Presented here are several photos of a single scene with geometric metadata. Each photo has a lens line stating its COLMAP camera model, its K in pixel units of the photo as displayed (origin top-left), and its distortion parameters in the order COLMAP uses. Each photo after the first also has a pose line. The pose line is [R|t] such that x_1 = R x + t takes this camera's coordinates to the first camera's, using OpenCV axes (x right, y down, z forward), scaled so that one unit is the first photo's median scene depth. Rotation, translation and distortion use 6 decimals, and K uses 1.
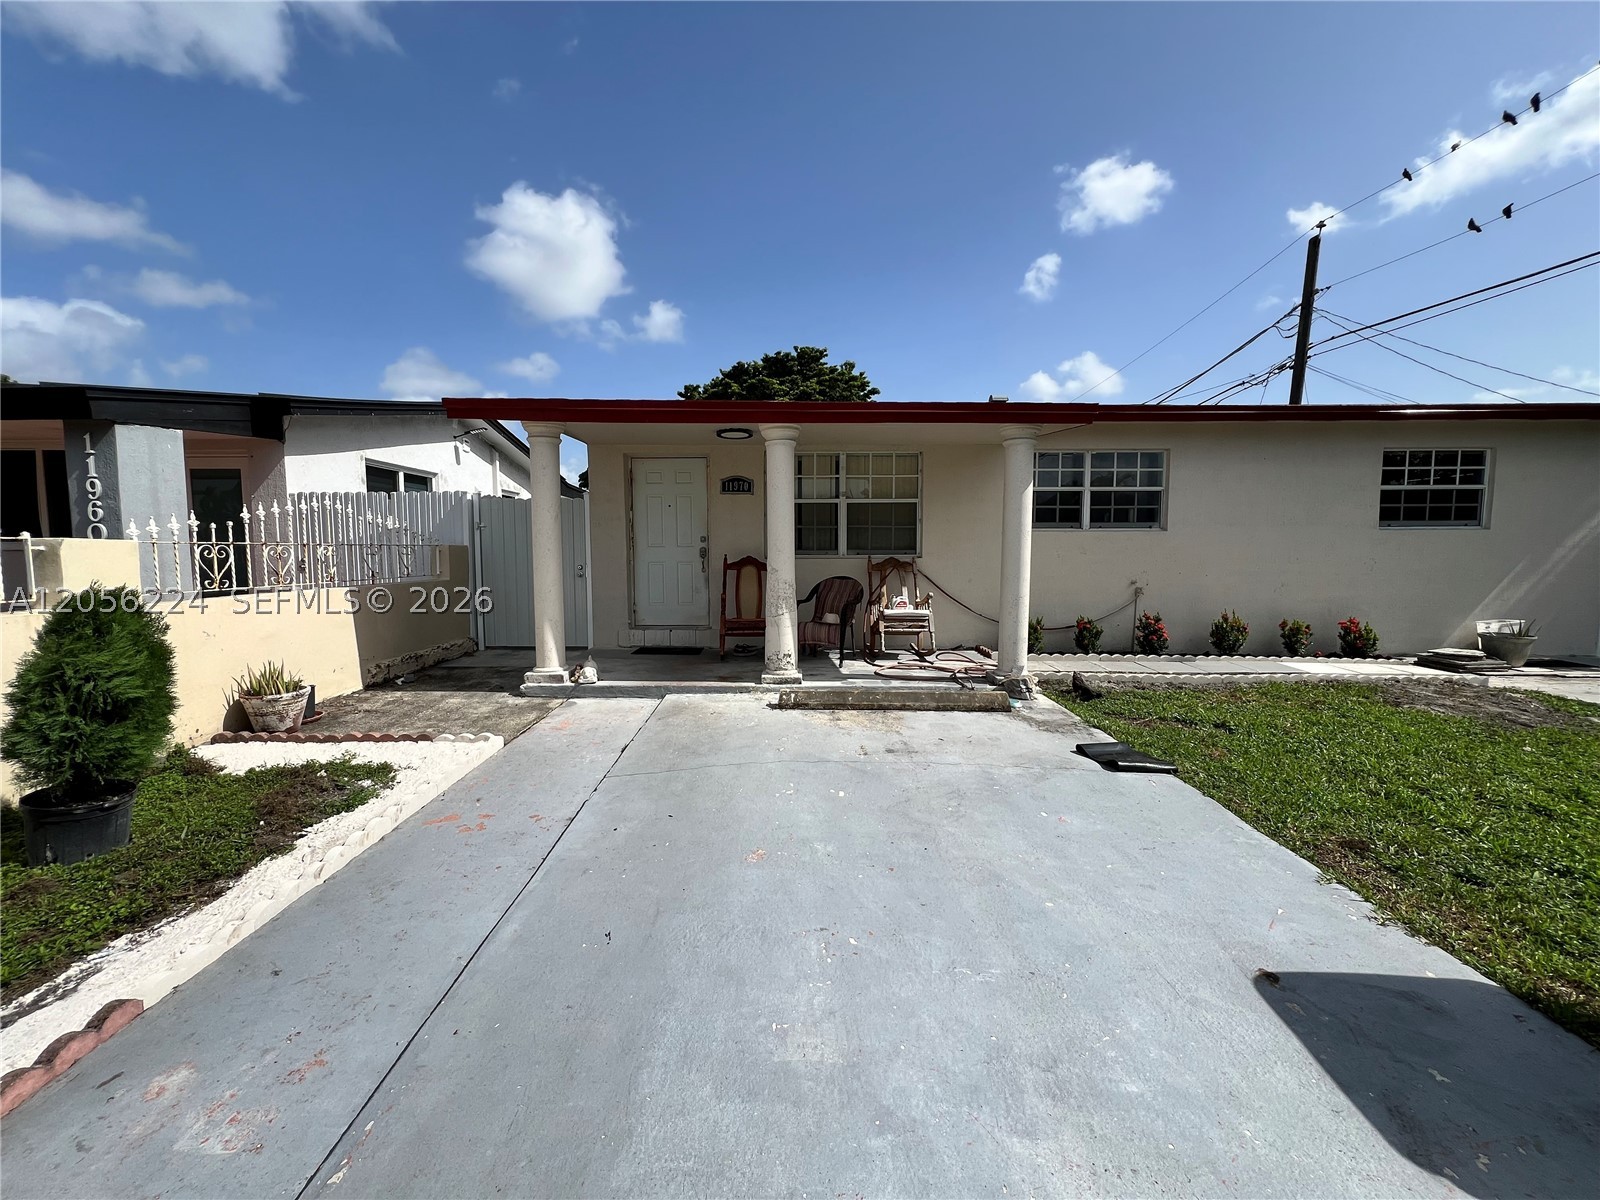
lens RADIAL K [[641.9, 0, 787.9], [0, 641.9, 584.6], [0, 0, 1]] dist [-0.001678, 0.000812]
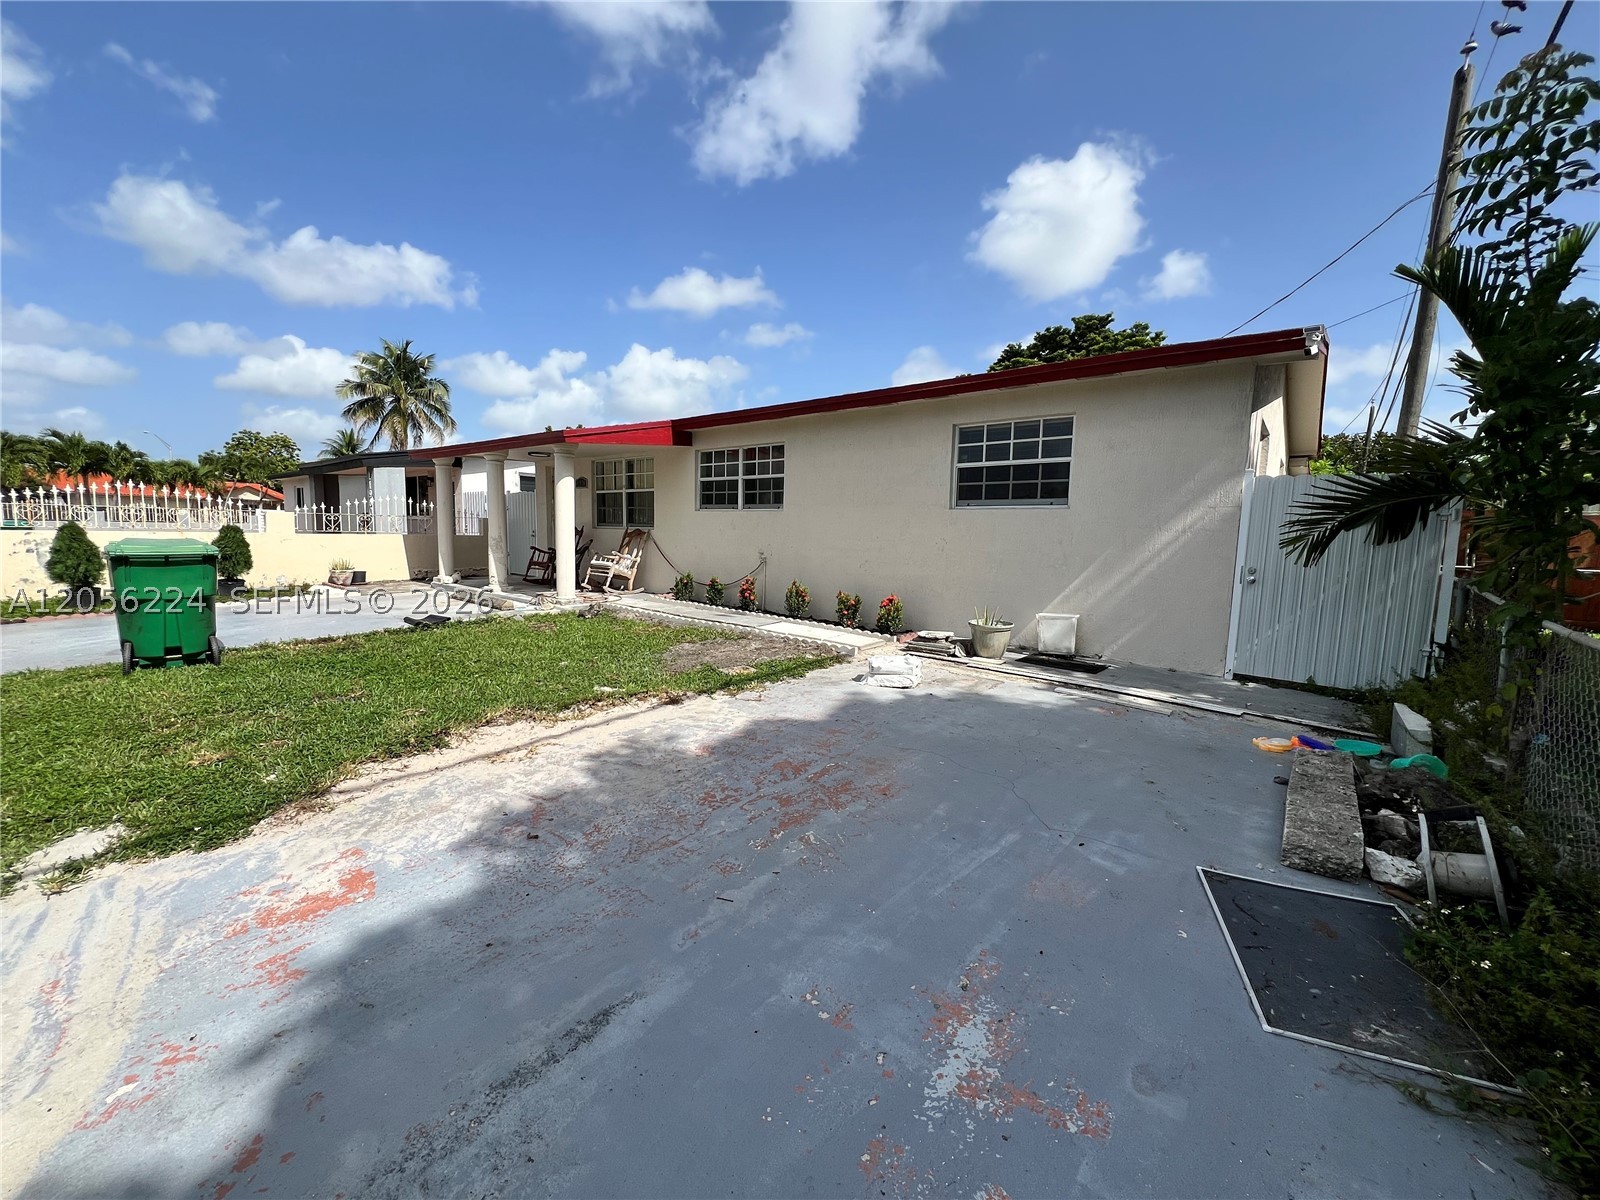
lens RADIAL K [[641.9, 0, 796.5], [0, 641.9, 605.5], [0, 0, 1]] dist [-0.001678, 0.000812]
pose [[0.766385, 0.092444, -0.635695, 1.378398], [-0.059806, 0.995561, 0.072675, 0.004069], [0.639591, -0.017679, 0.768512, 0.088690]]
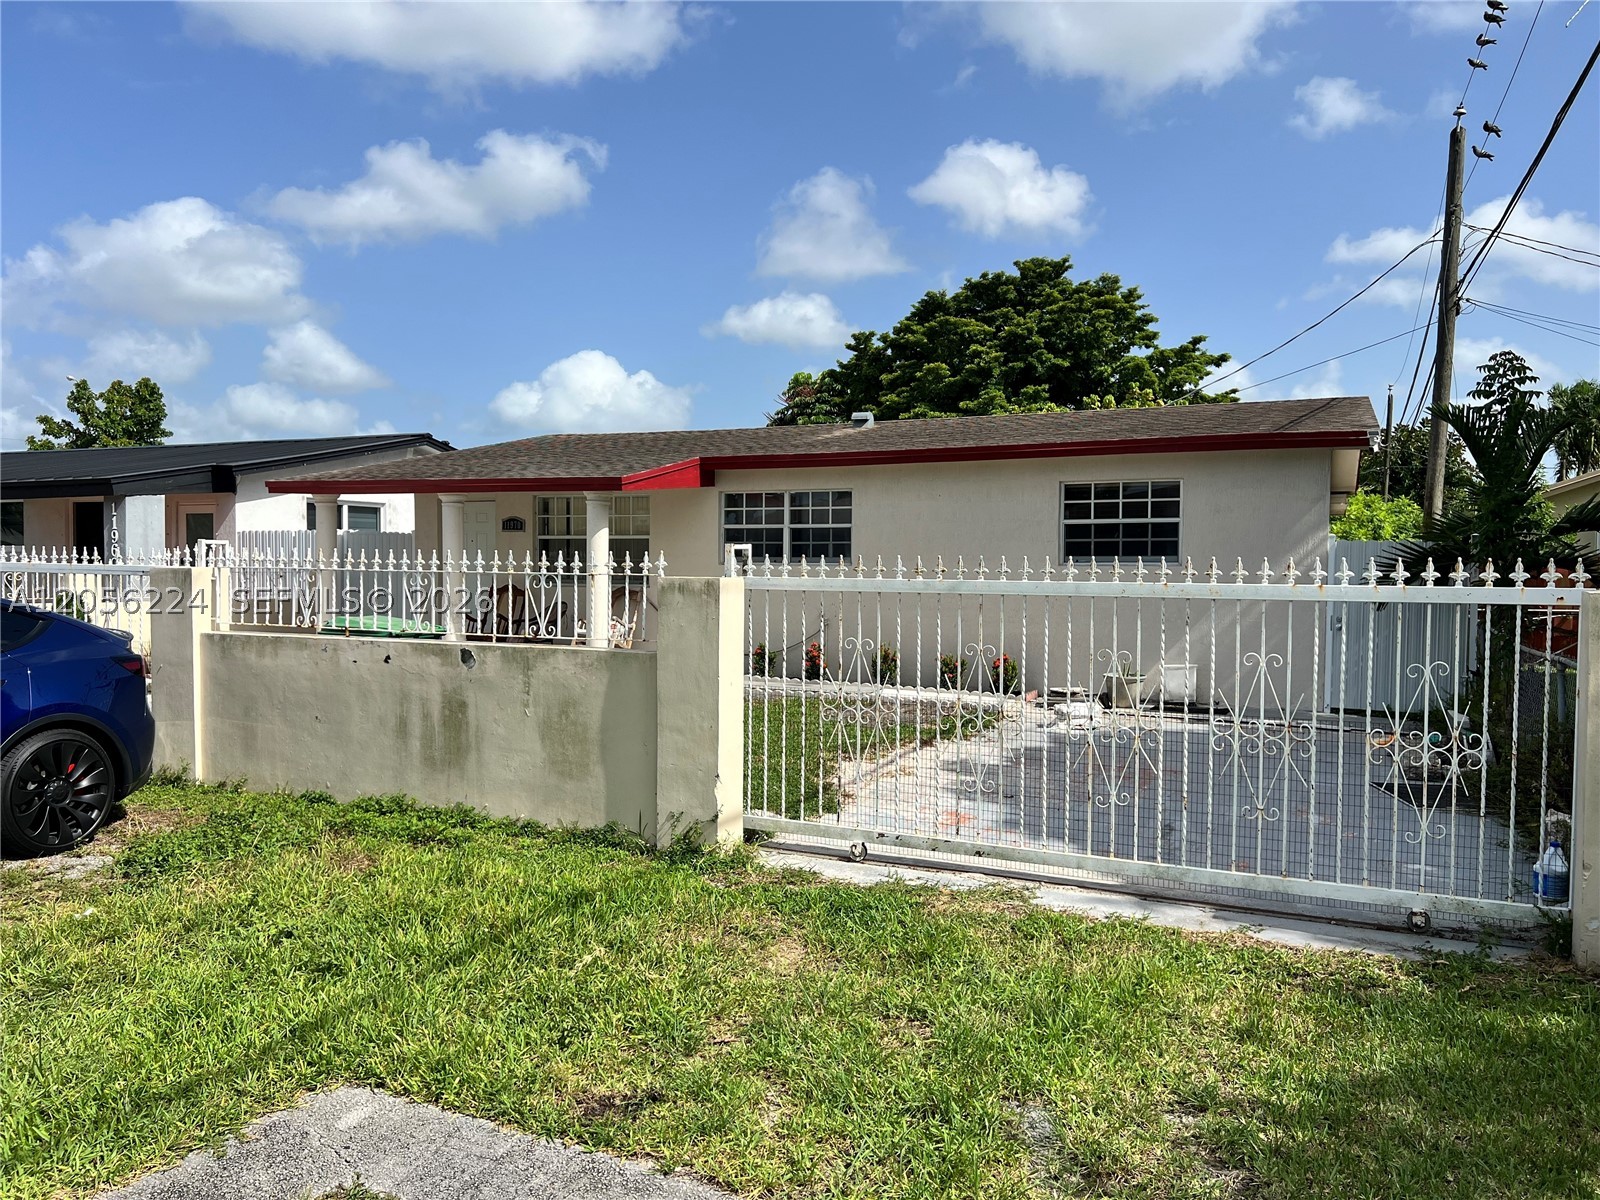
lens RADIAL K [[1220.2, 0, 799.3], [0, 1220.2, 611.7], [0, 0, 1]] dist [0.050376, -0.010978]
pose [[0.914243, 0.022260, -0.404555, 1.310283], [-0.030512, 0.999437, -0.013960, 0.021948], [0.404017, 0.025107, 0.914407, -0.850321]]
